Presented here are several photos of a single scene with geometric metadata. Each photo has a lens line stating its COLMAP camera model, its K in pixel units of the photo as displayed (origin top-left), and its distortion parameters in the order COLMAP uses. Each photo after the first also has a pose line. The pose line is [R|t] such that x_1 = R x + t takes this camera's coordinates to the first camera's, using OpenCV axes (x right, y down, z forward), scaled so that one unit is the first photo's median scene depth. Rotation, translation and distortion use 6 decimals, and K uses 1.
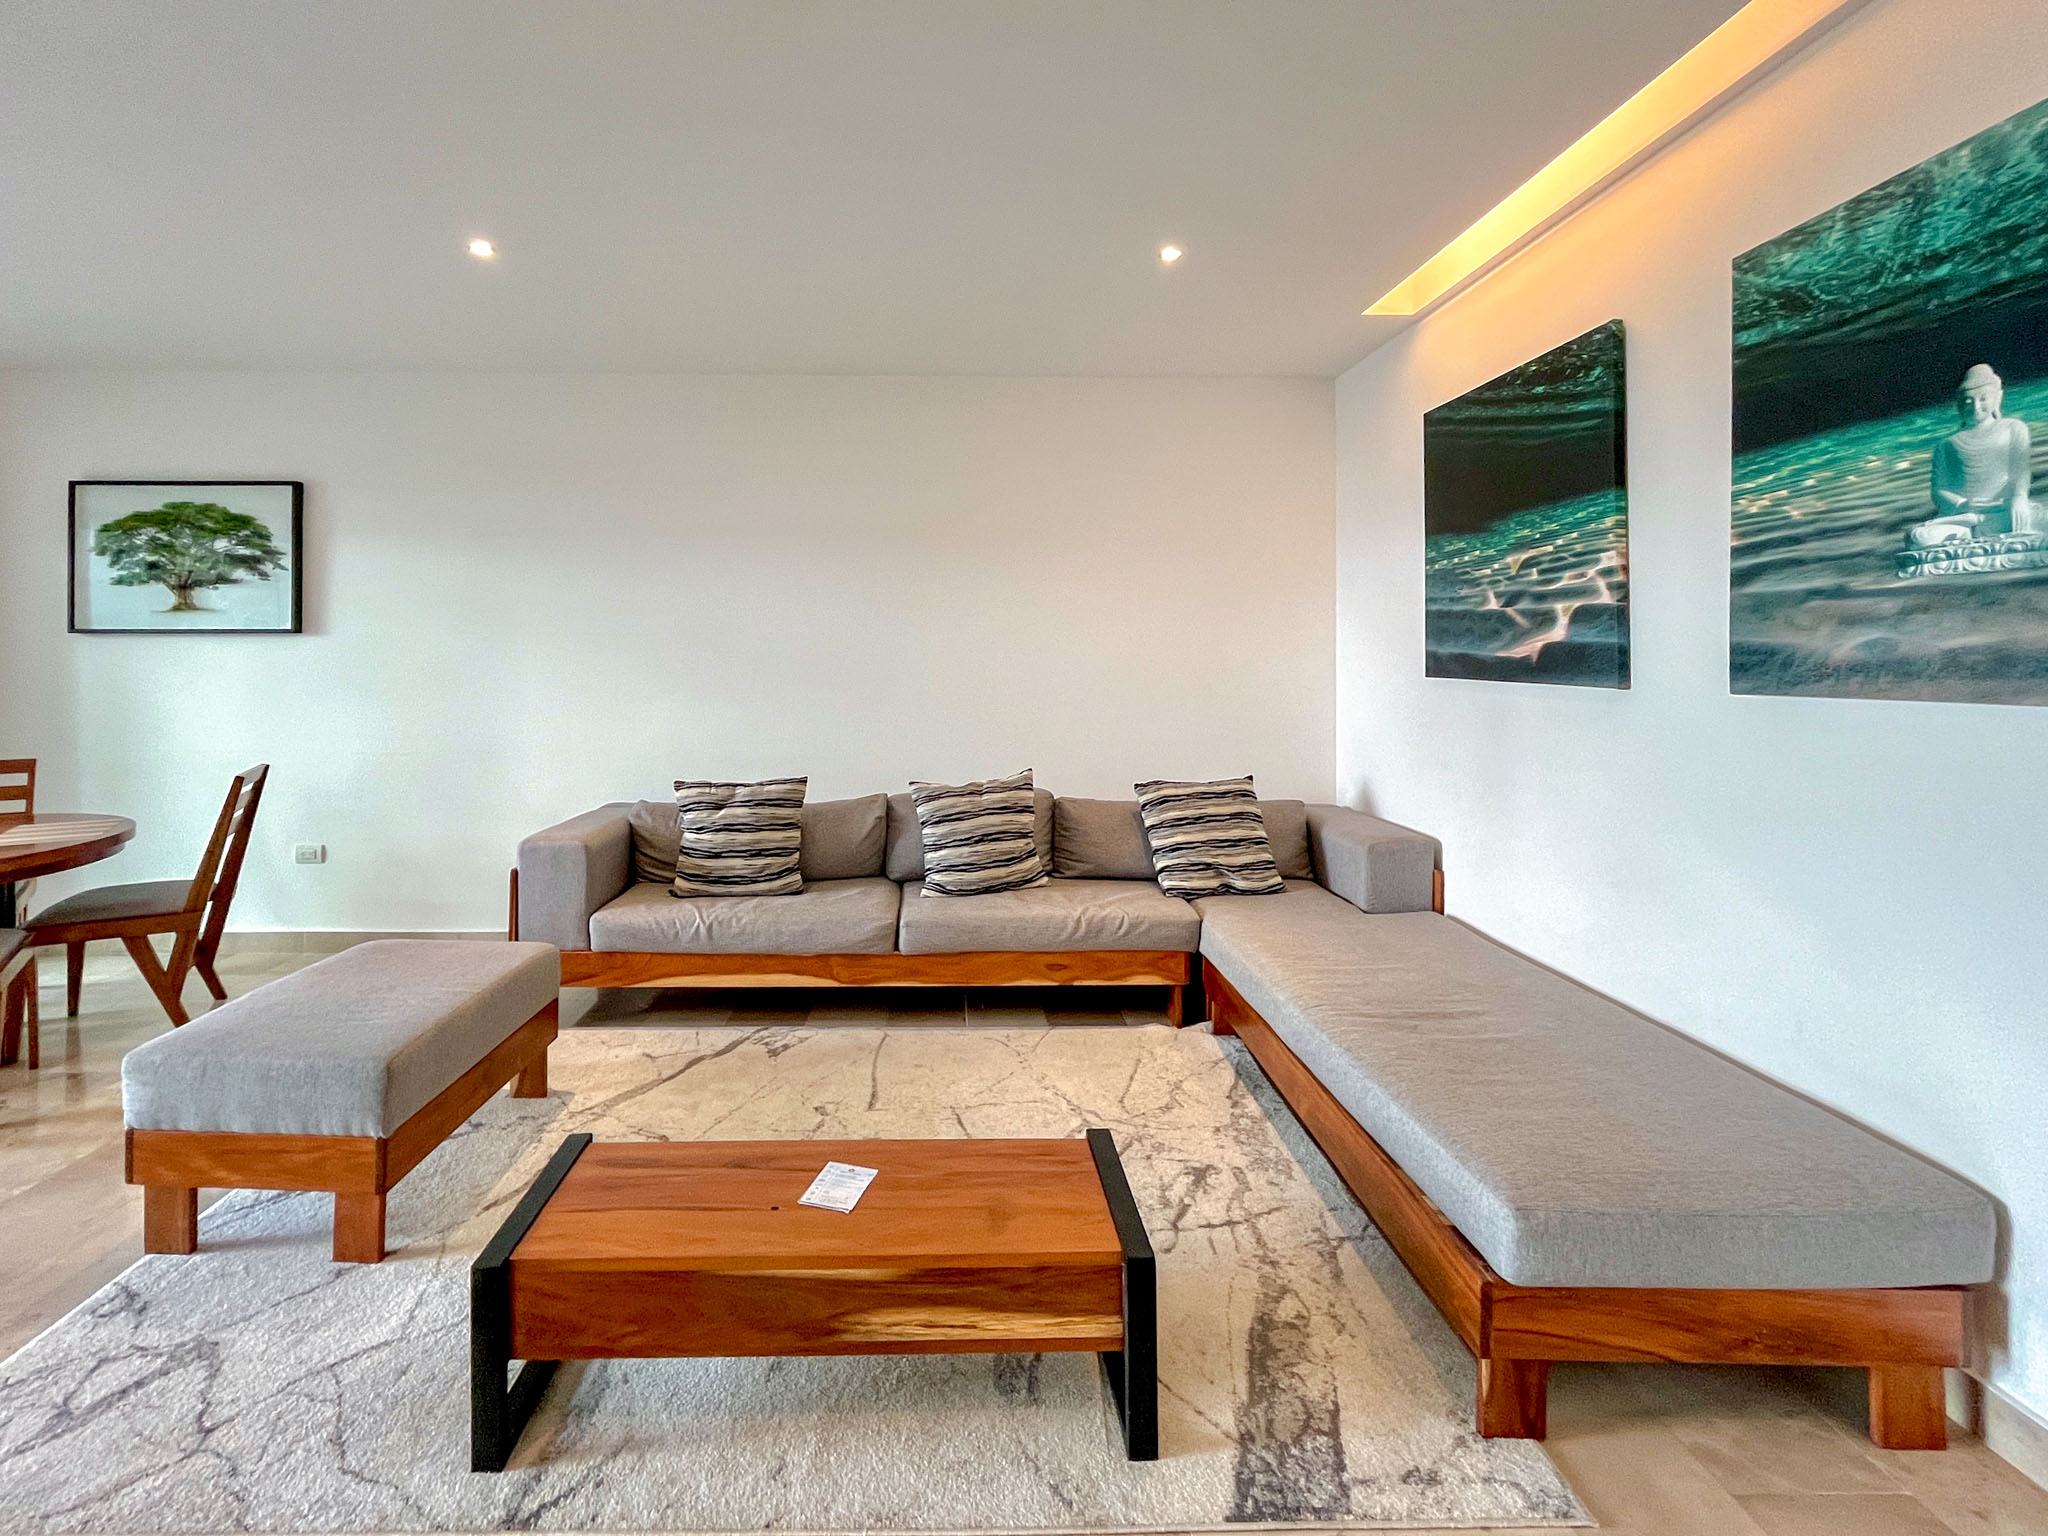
lens RADIAL K [[926.2, 0, 948.9], [0, 926.2, 643.4], [0, 0, 1]] dist [-0.000587, -0.000397]
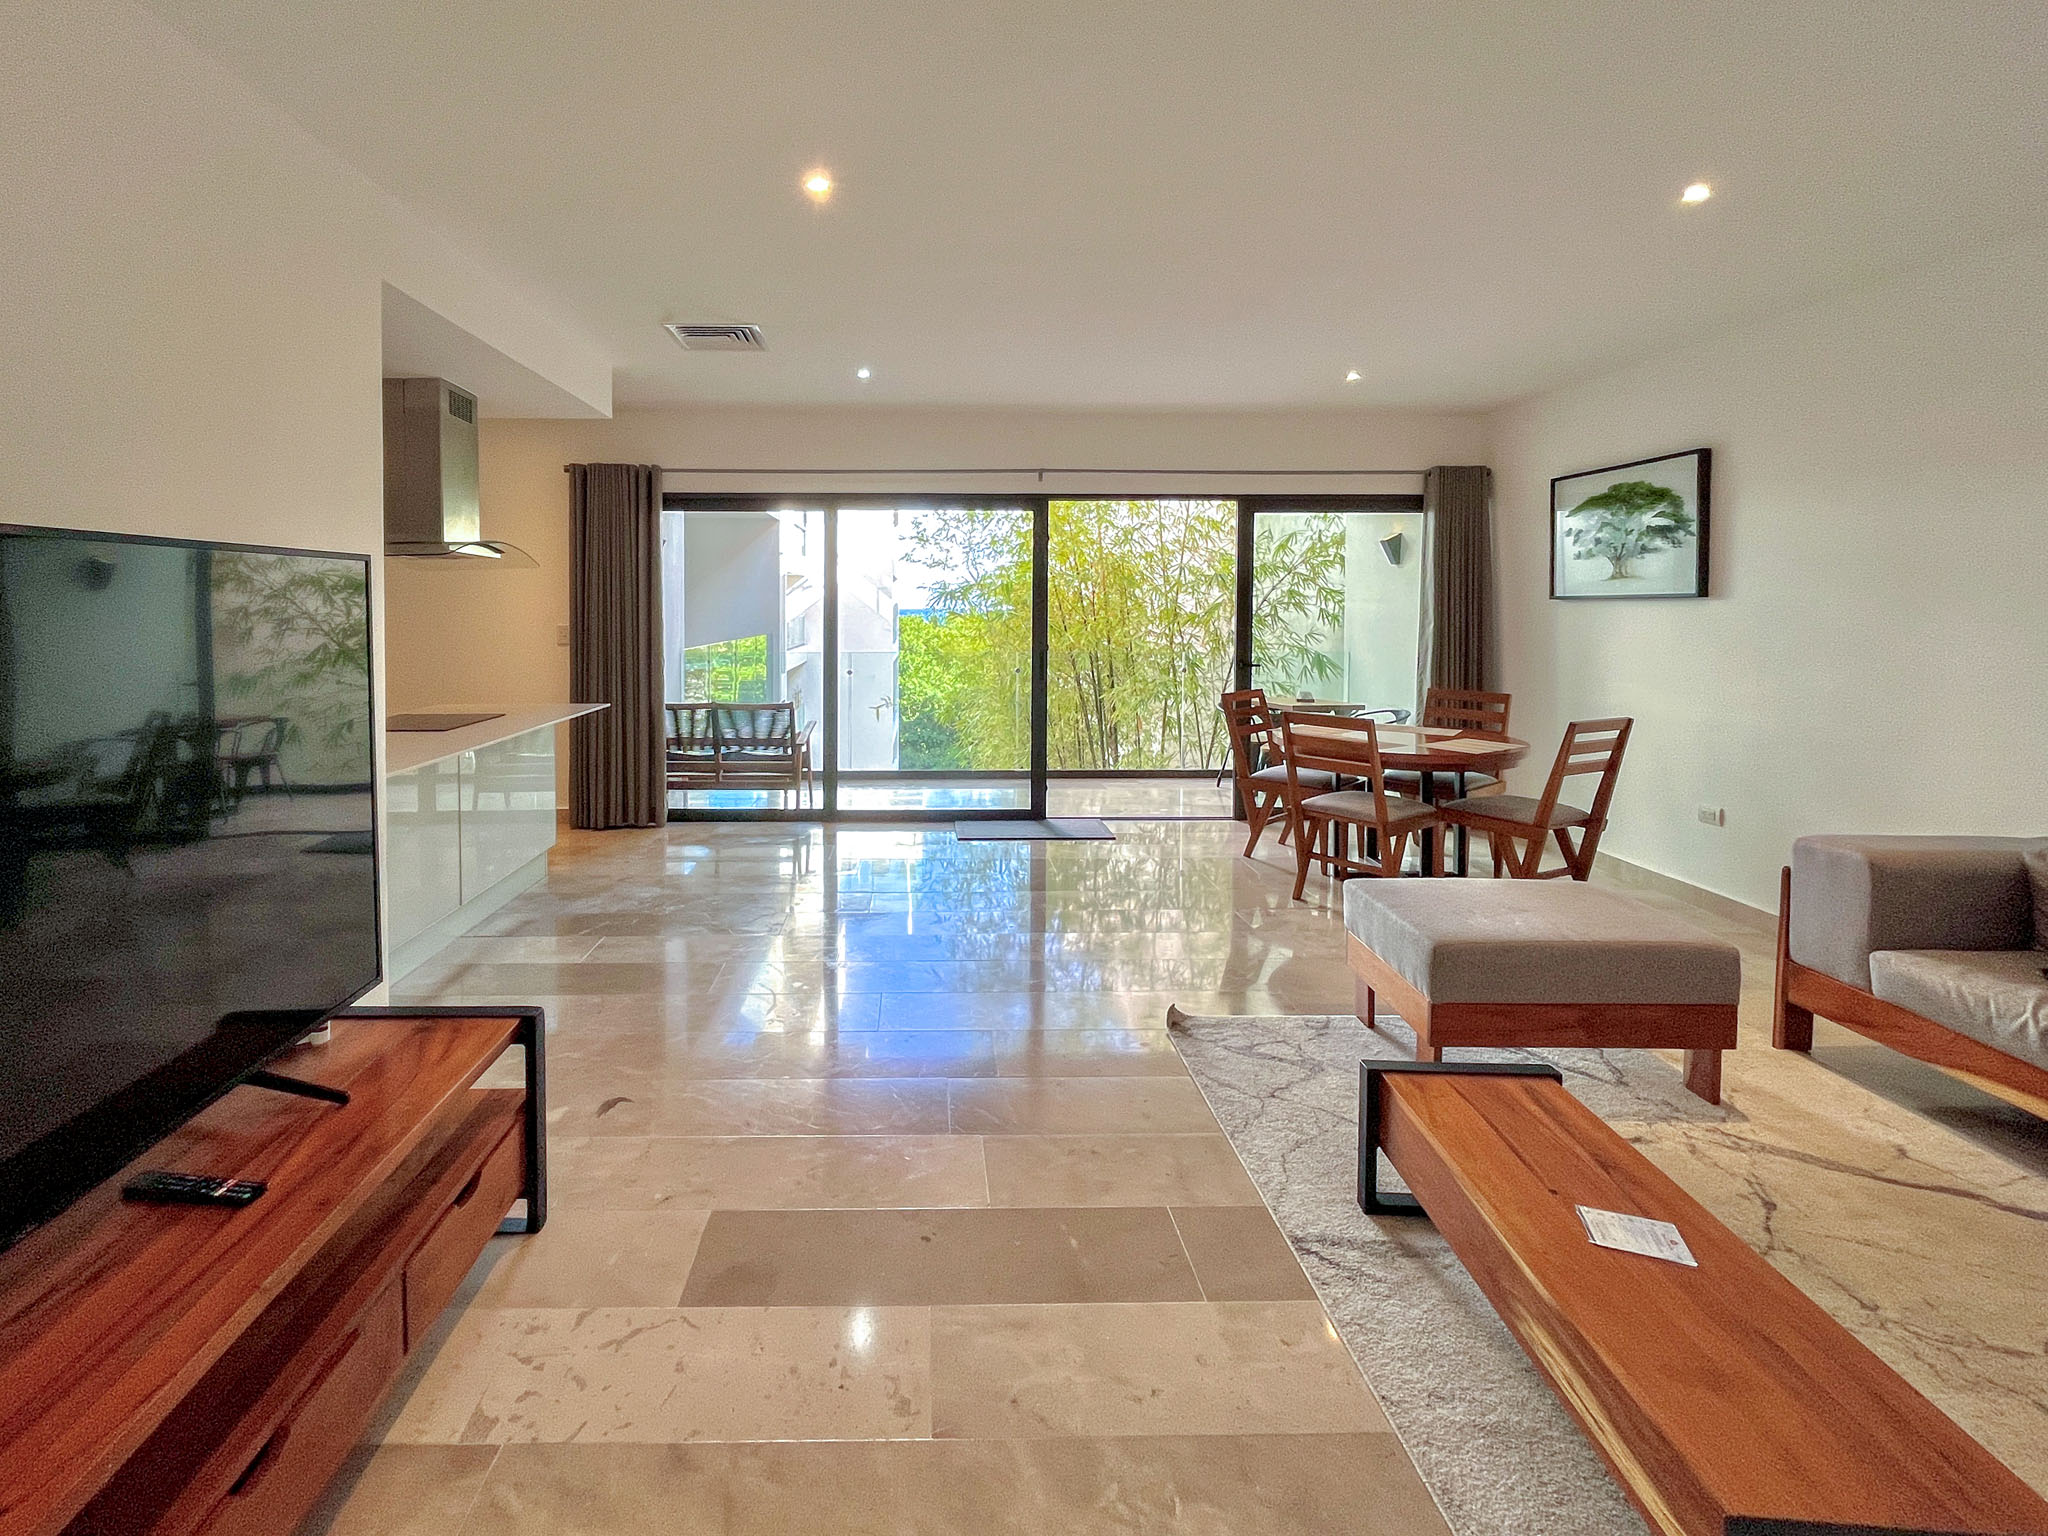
lens RADIAL K [[926.2, 0, 948.9], [0, 926.2, 643.4], [0, 0, 1]] dist [-0.000587, -0.000397]
pose [[0.013375, 0.034506, -0.999315, 0.417764], [0.009481, 0.999355, 0.034635, -0.004558], [0.999866, -0.009937, 0.013040, 0.217039]]
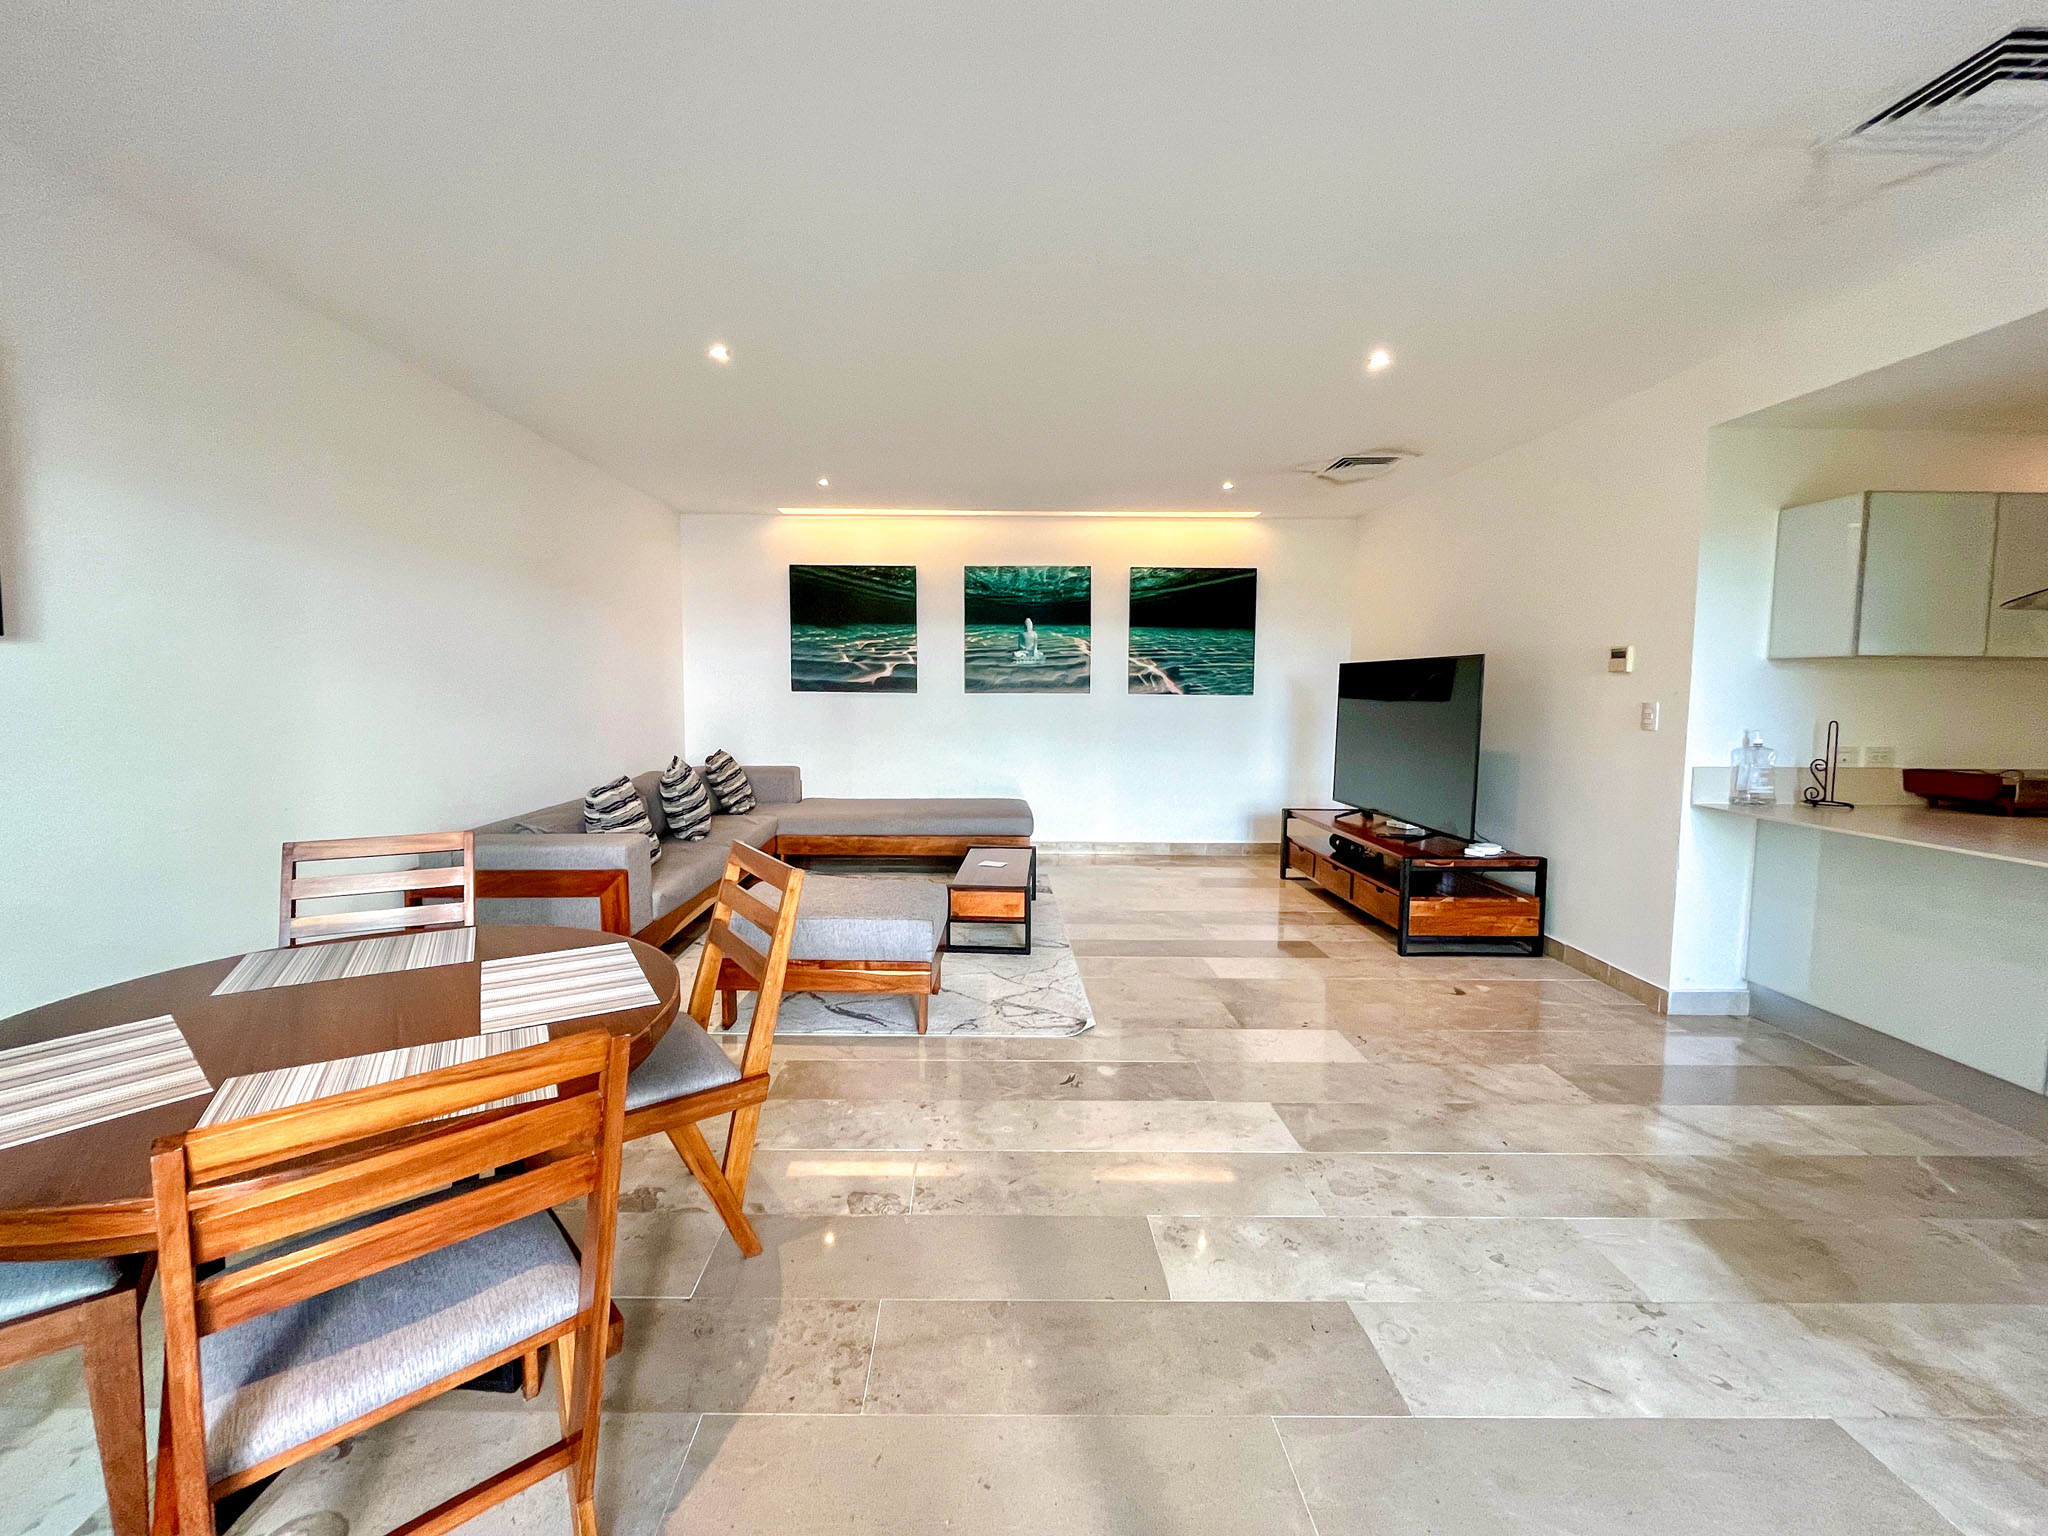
lens RADIAL K [[855.9, 0, 999.6], [0, 855.9, 748.2], [0, 0, 1]] dist [-0.000966, -0.000143]
pose [[0.000499, -0.077150, 0.997019, -1.620694], [-0.019895, 0.996821, 0.077145, 0.006552], [-0.999802, -0.019875, -0.001038, 0.590207]]
